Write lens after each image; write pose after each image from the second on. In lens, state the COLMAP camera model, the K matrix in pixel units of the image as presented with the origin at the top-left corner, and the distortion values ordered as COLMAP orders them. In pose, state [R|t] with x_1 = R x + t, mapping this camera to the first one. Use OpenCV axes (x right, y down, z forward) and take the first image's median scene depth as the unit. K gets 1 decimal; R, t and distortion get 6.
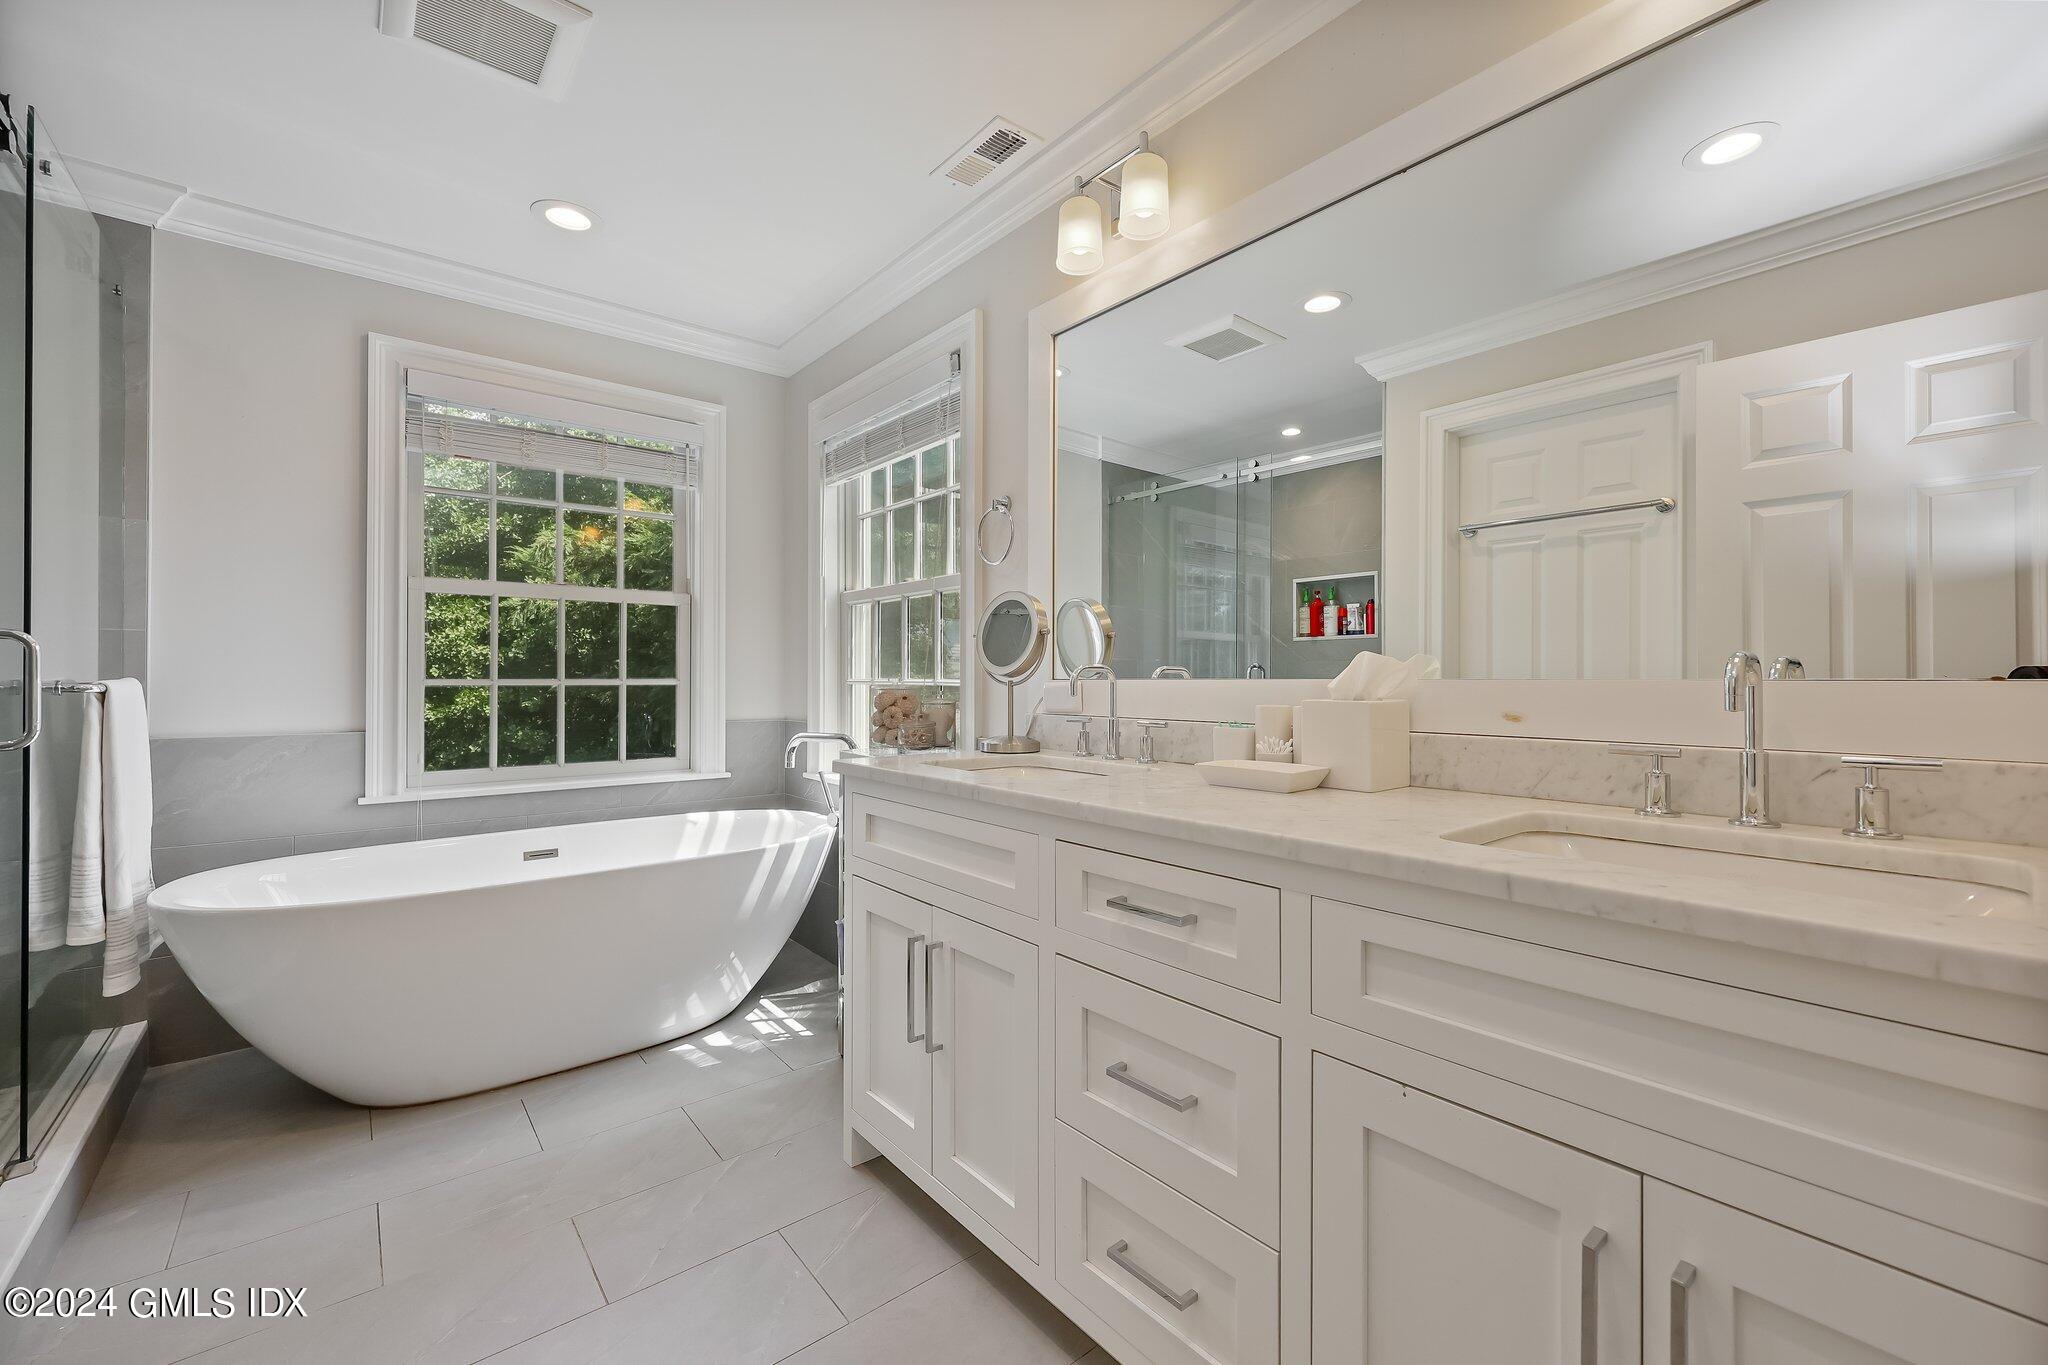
lens RADIAL K [[822.9, 0, 1023.0], [0, 822.9, 688.1], [0, 0, 1]] dist [-0.000274, 0.000049]
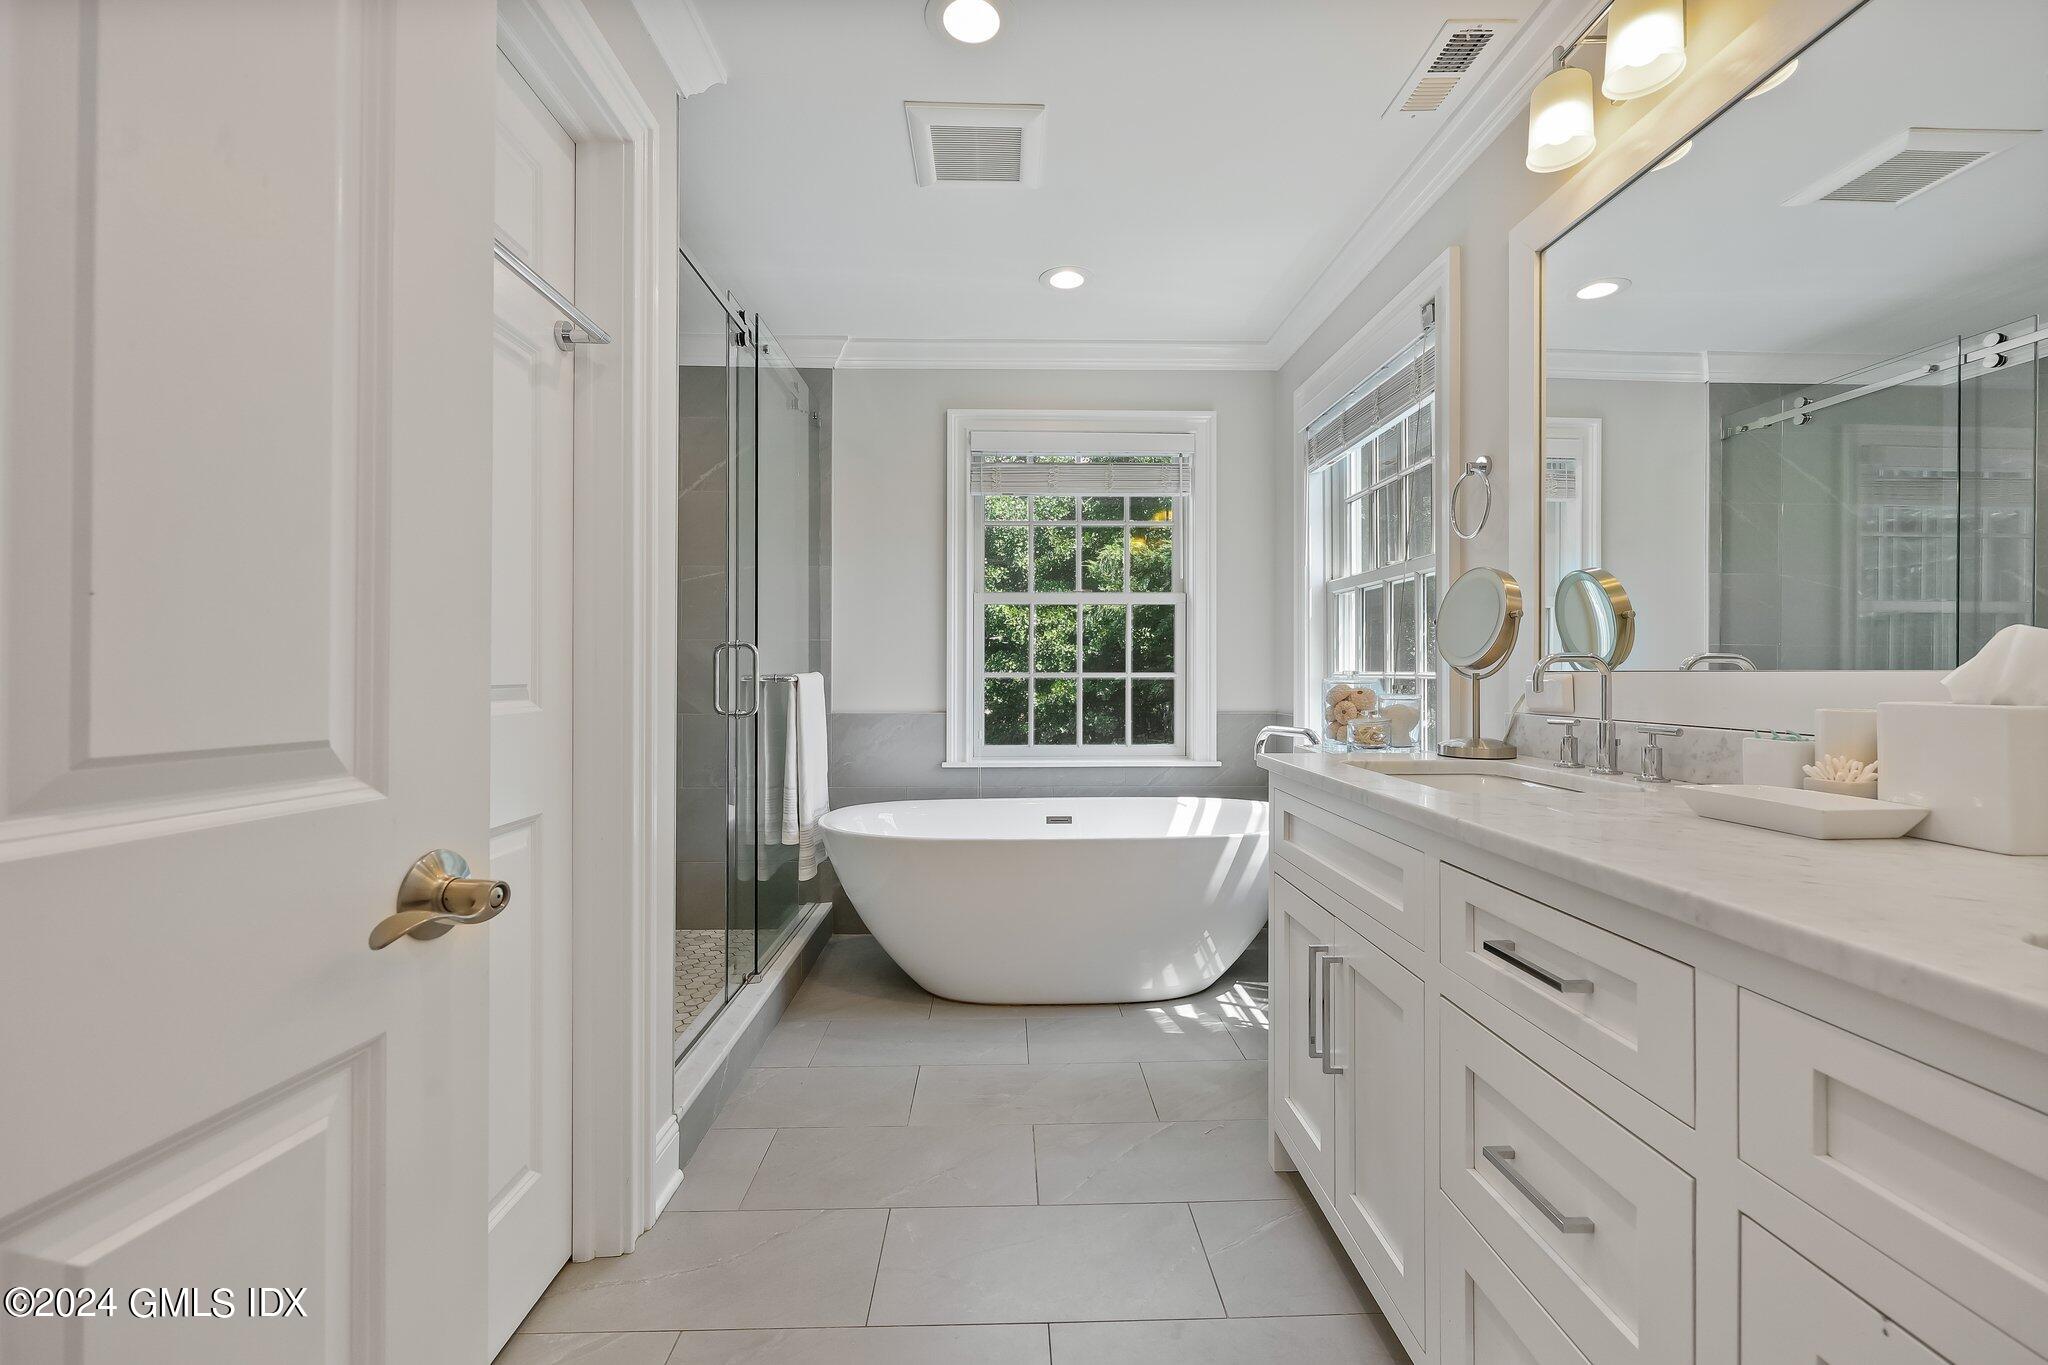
lens RADIAL K [[817.3, 0, 1024.0], [0, 817.3, 682.5], [0, 0, 1]] dist [0.000877, -0.000062]
pose [[0.794434, 0.005710, -0.607323, 0.102828], [-0.004622, 0.999984, 0.003356, -0.000195], [0.607332, 0.000141, 0.794448, 0.034179]]
